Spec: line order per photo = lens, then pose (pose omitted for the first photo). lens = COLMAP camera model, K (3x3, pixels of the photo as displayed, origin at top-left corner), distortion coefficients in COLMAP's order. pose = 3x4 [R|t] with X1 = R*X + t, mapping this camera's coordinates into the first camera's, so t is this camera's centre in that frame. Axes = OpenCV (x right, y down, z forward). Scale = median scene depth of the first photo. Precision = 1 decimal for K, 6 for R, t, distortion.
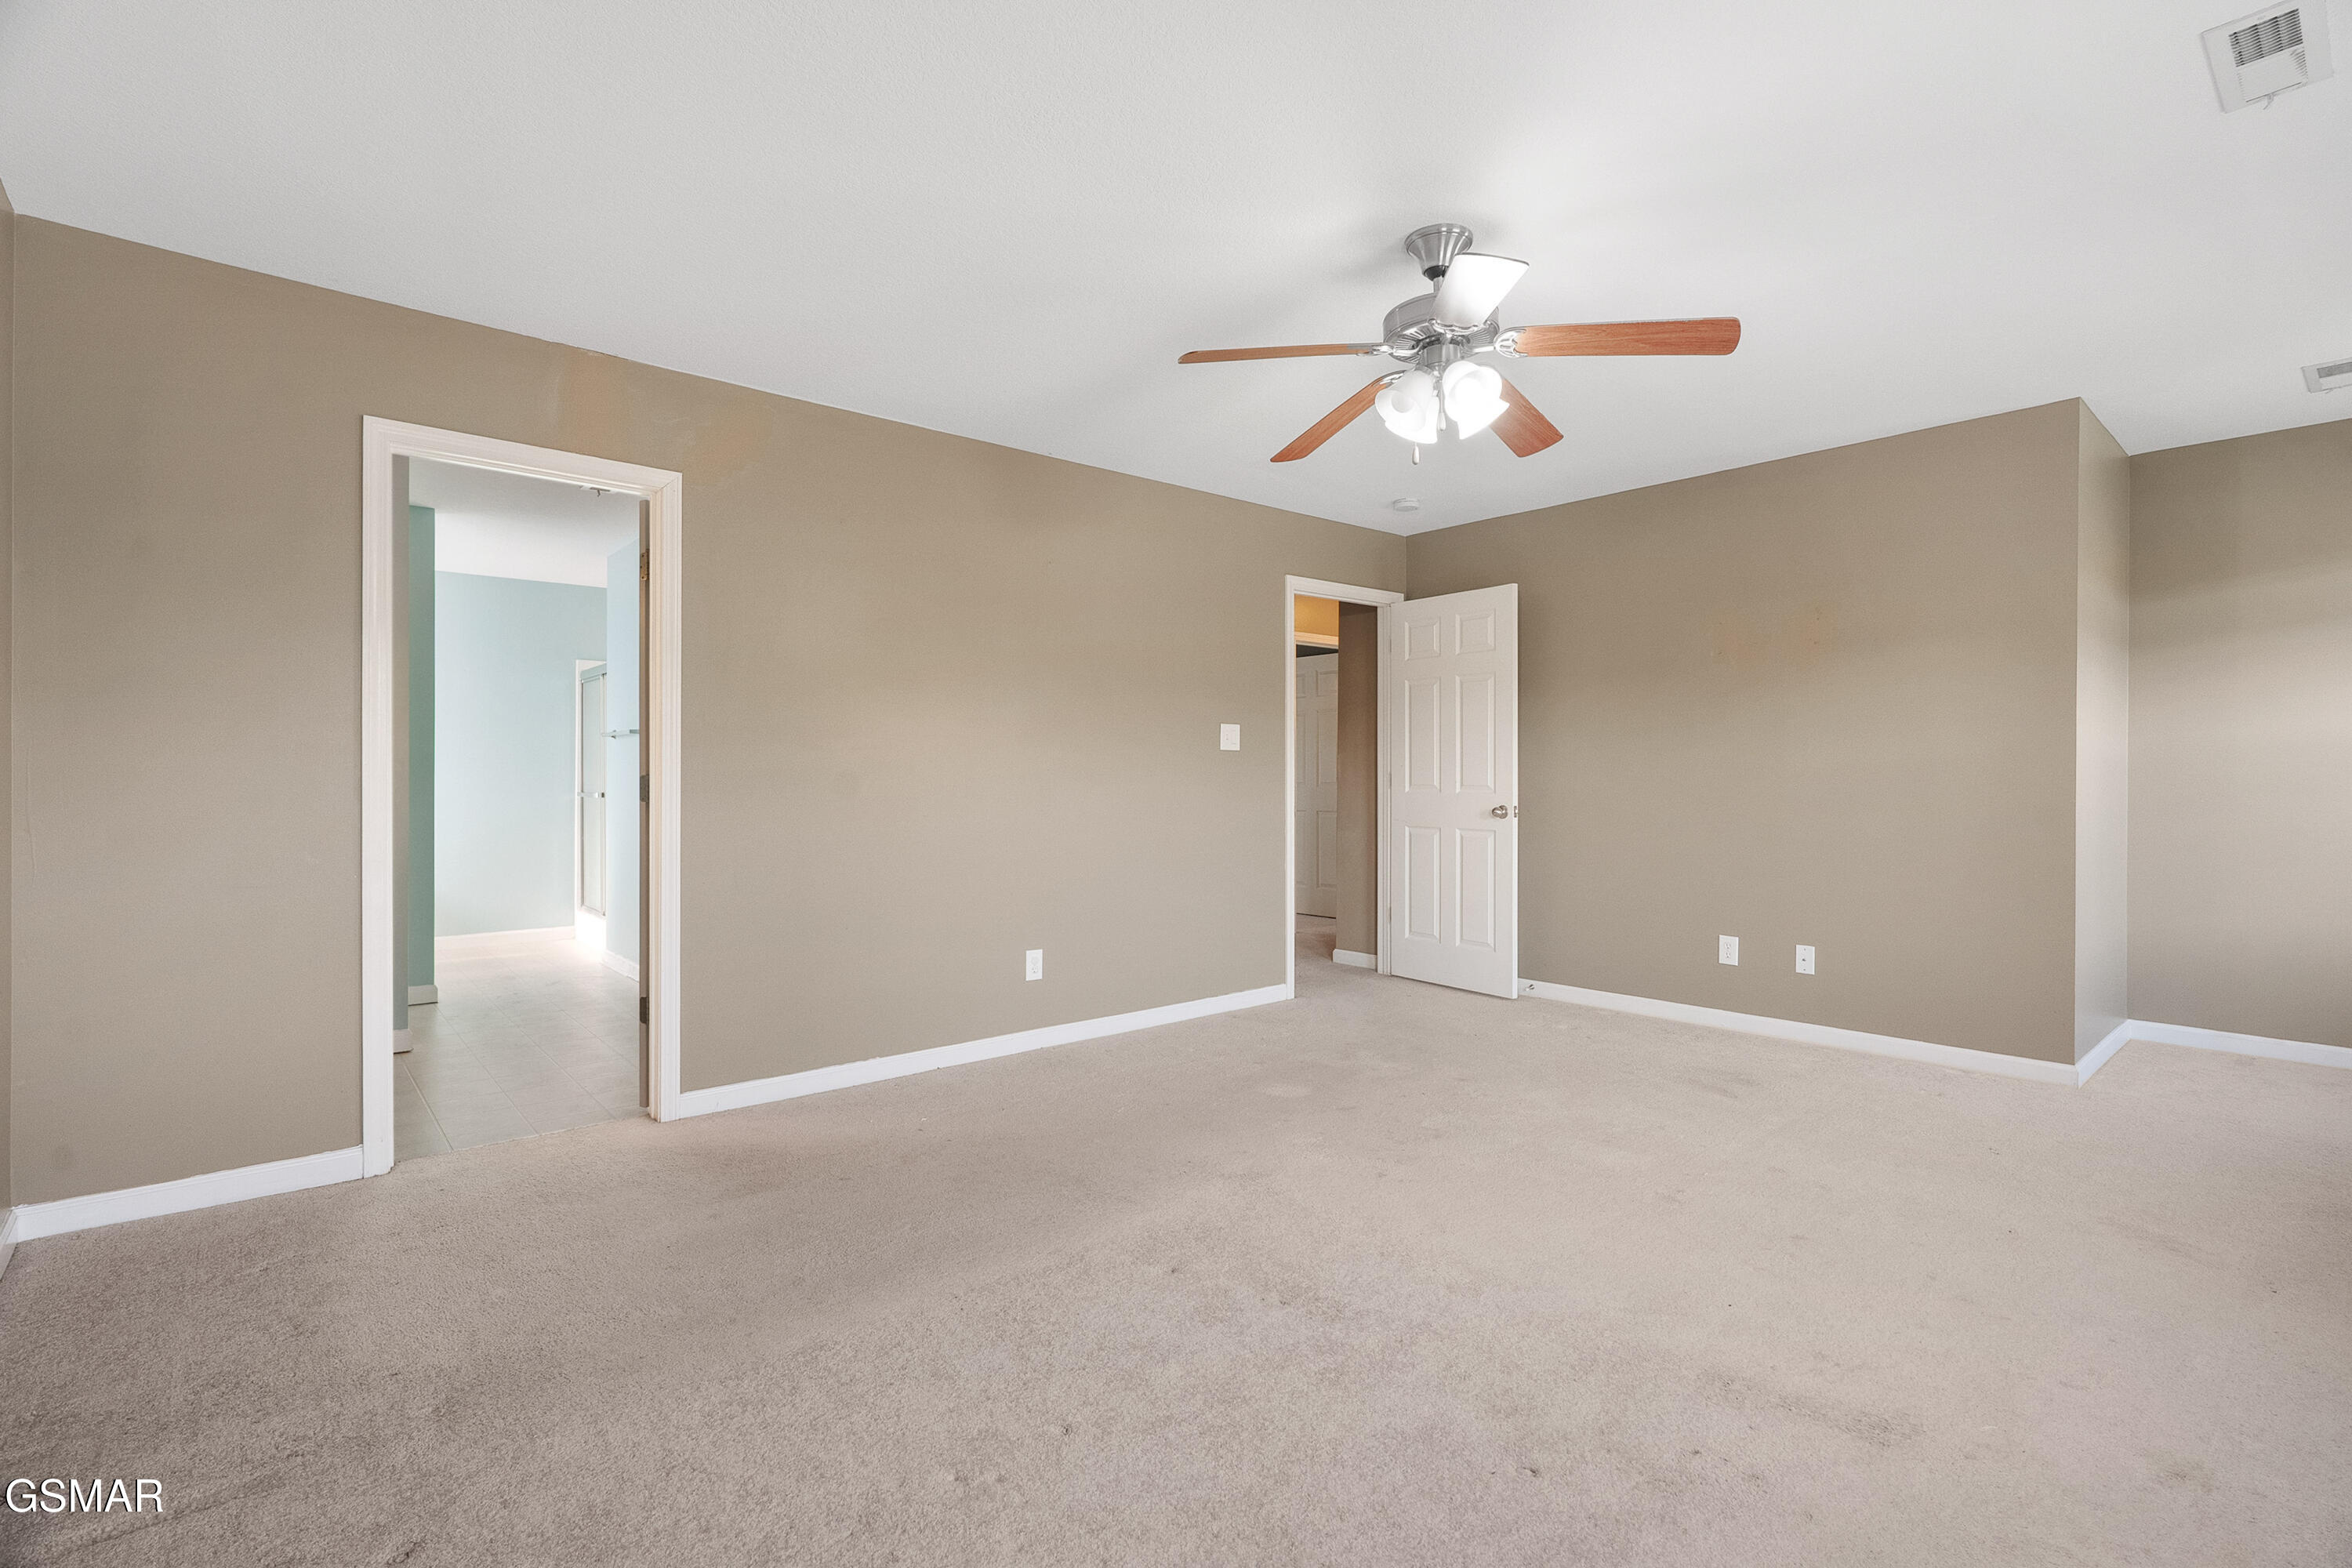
lens RADIAL K [[1072.7, 0, 1173.4], [0, 1072.7, 777.5], [0, 0, 1]] dist [0.000961, 0.000716]
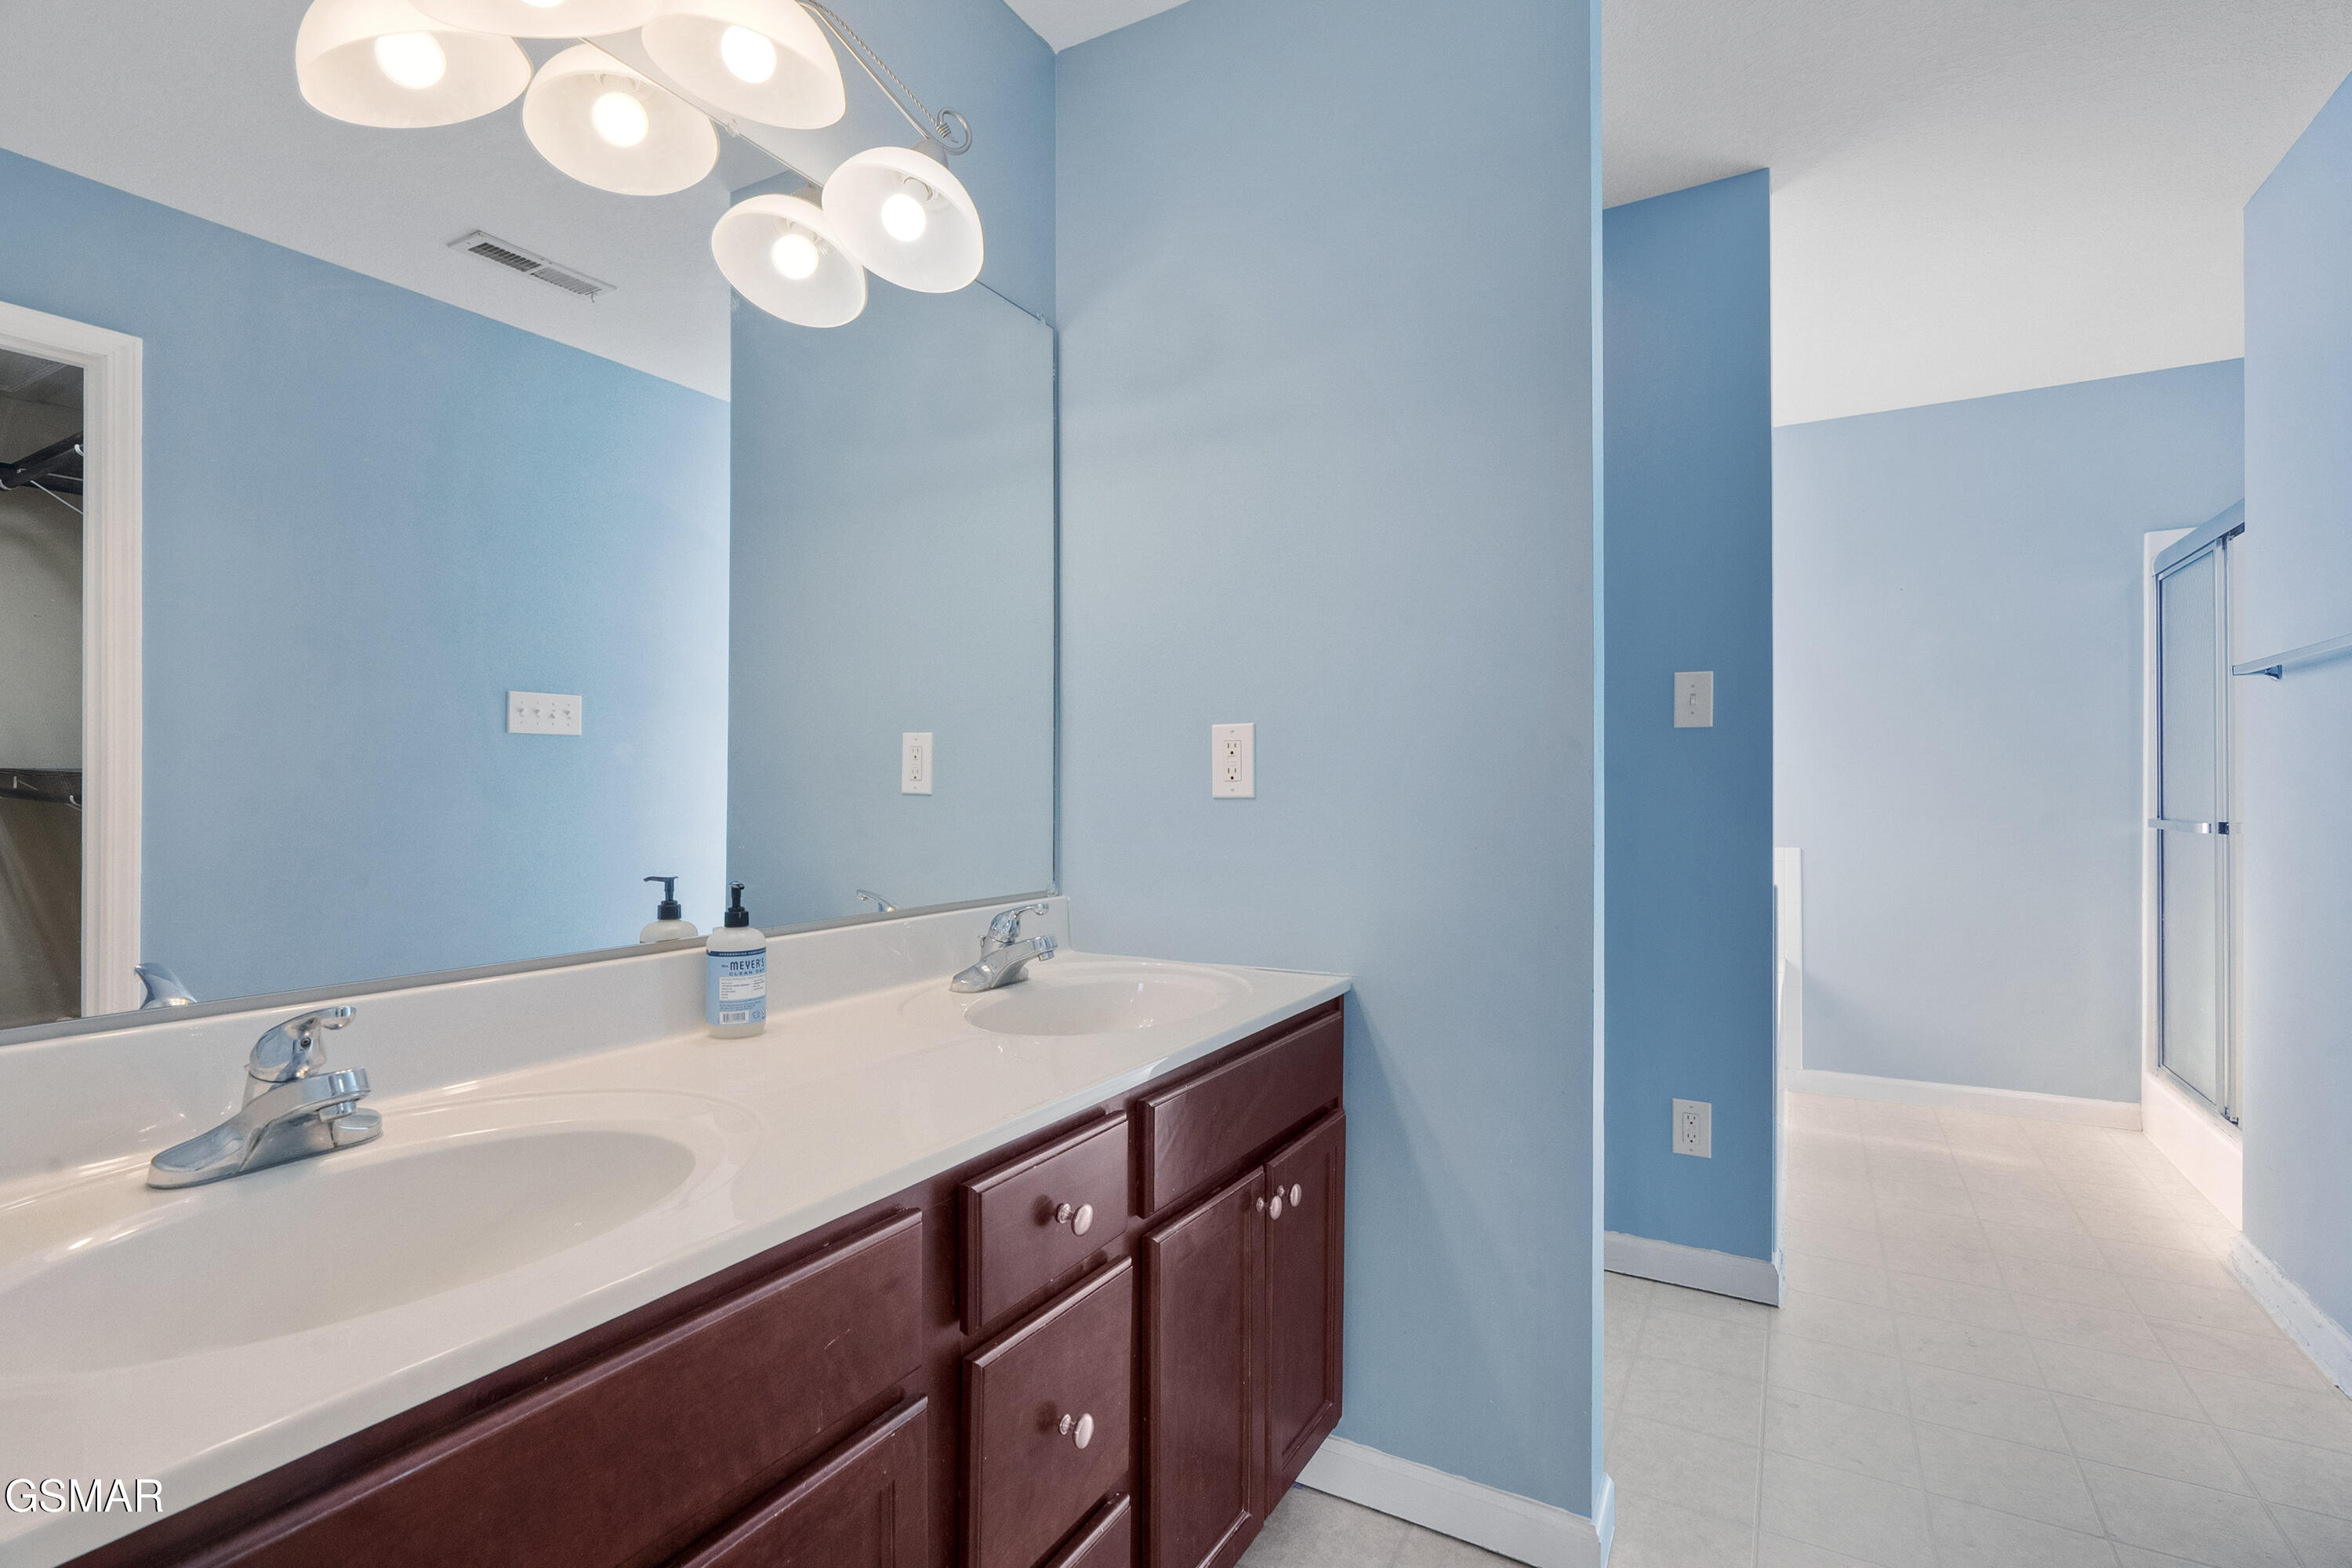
lens RADIAL K [[1072.7, 0, 1173.4], [0, 1072.7, 777.5], [0, 0, 1]] dist [0.000961, 0.000716]
pose [[0.327463, -0.004487, -0.944853, -0.262479], [0.001325, 0.999990, -0.004290, -0.002190], [0.944863, 0.000153, 0.327465, 0.463745]]
